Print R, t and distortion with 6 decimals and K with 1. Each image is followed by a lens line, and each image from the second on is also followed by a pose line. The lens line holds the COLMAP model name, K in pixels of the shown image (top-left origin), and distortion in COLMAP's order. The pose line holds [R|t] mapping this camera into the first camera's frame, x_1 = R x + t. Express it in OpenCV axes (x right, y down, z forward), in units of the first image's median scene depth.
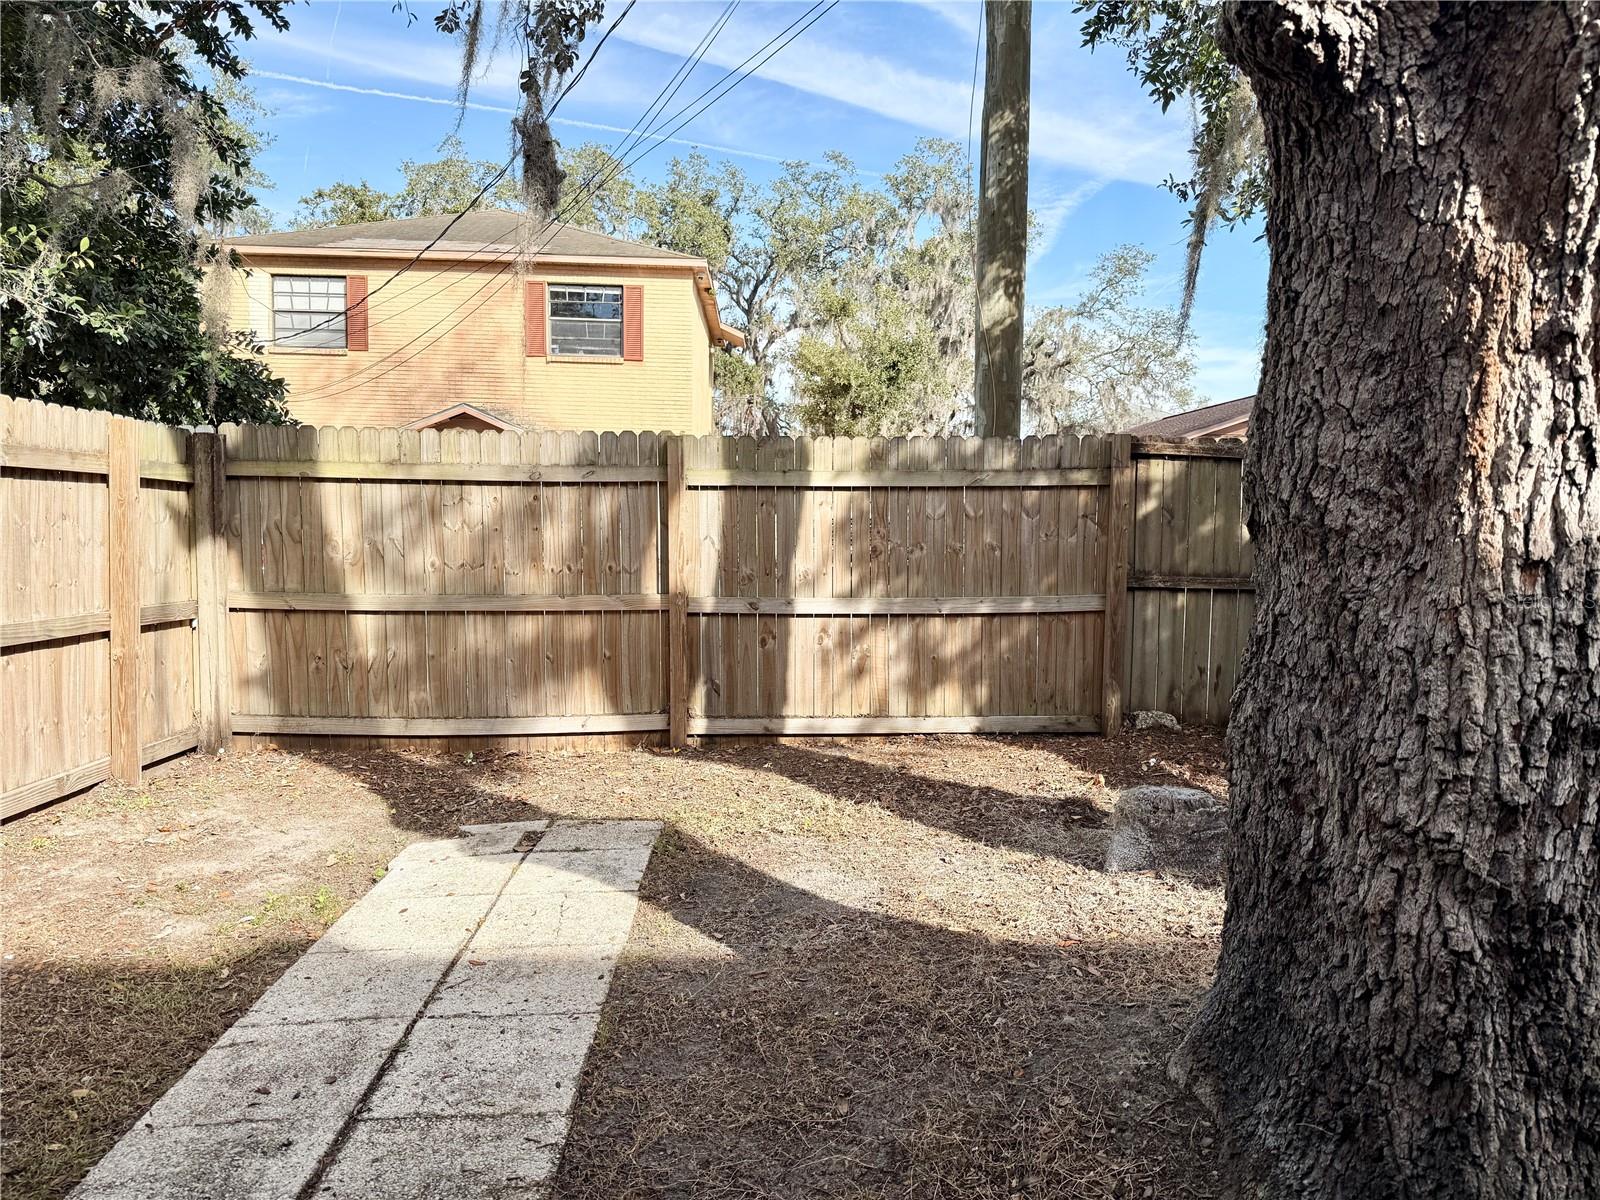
lens RADIAL K [[1118.9, 0, 810.7], [0, 1118.9, 599.8], [0, 0, 1]] dist [0.153500, -0.242036]
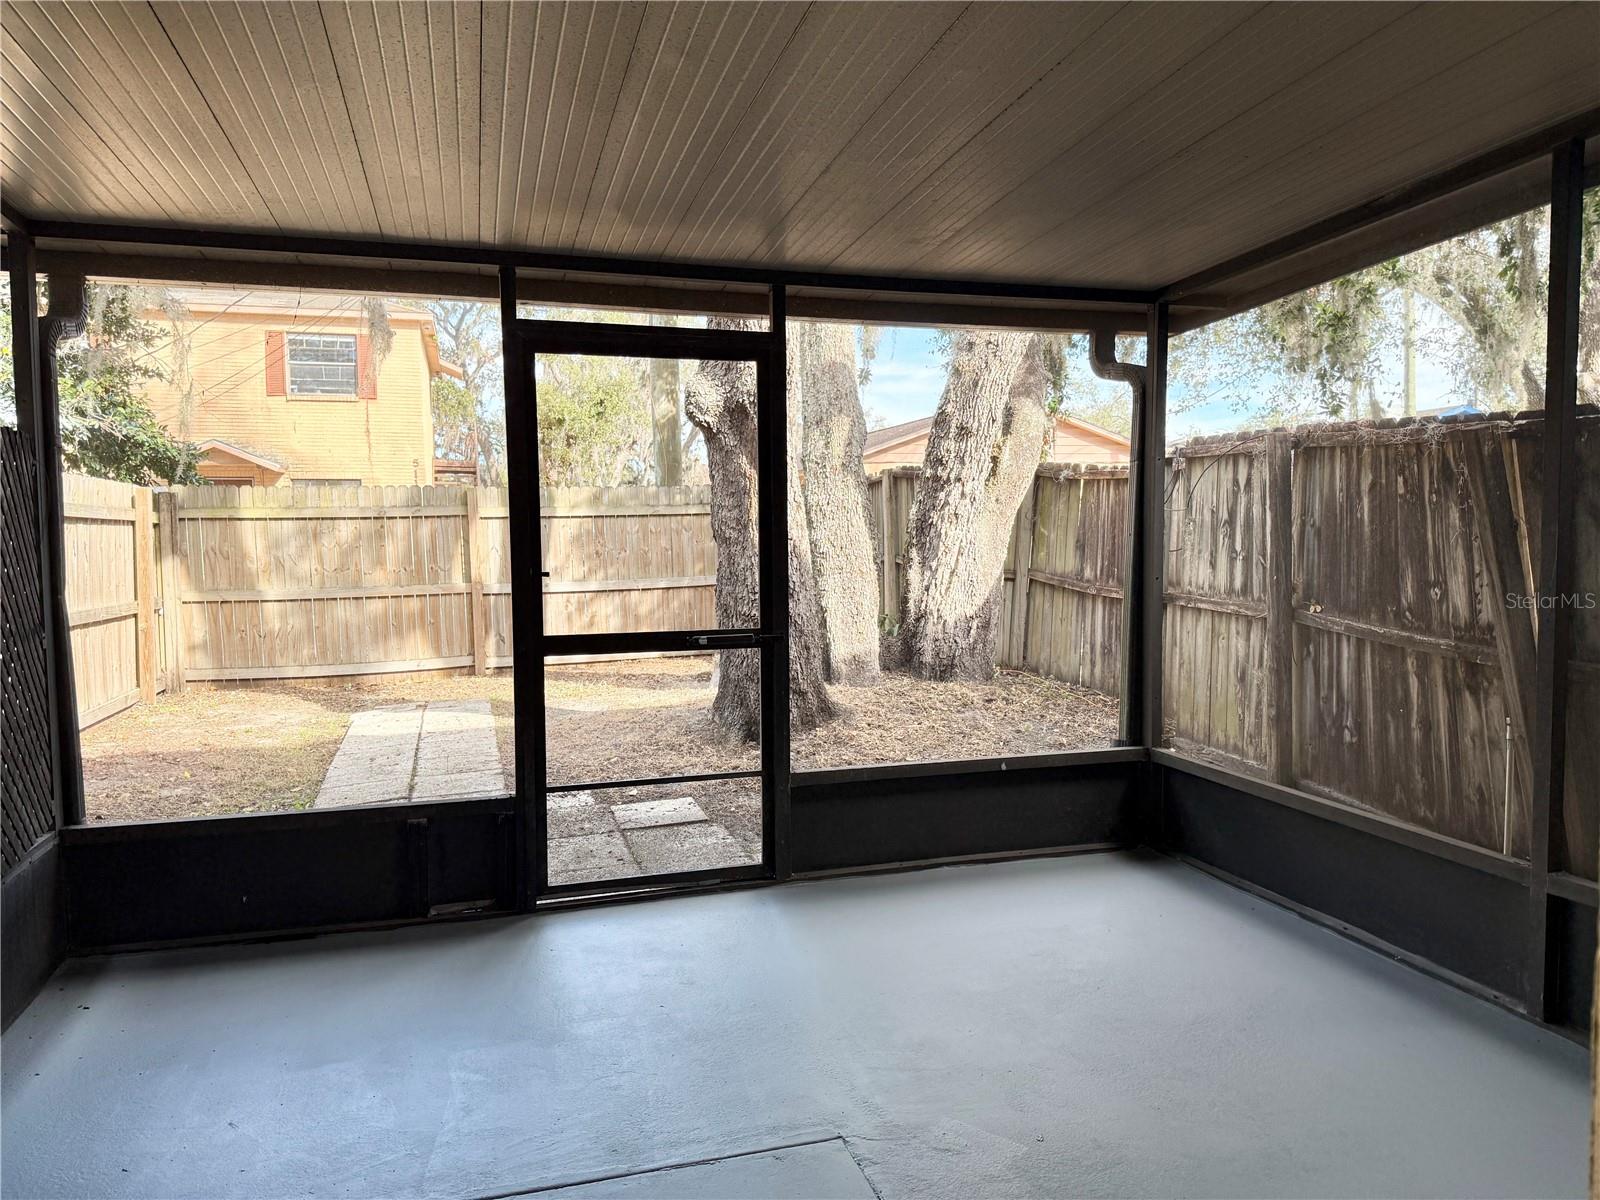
lens RADIAL K [[1118.9, 0, 810.7], [0, 1118.9, 599.8], [0, 0, 1]] dist [0.153500, -0.242036]
pose [[0.967997, -0.041152, 0.247566, -0.054526], [0.043131, 0.999066, -0.002570, 0.045569], [-0.247229, 0.013166, 0.968868, -0.731289]]
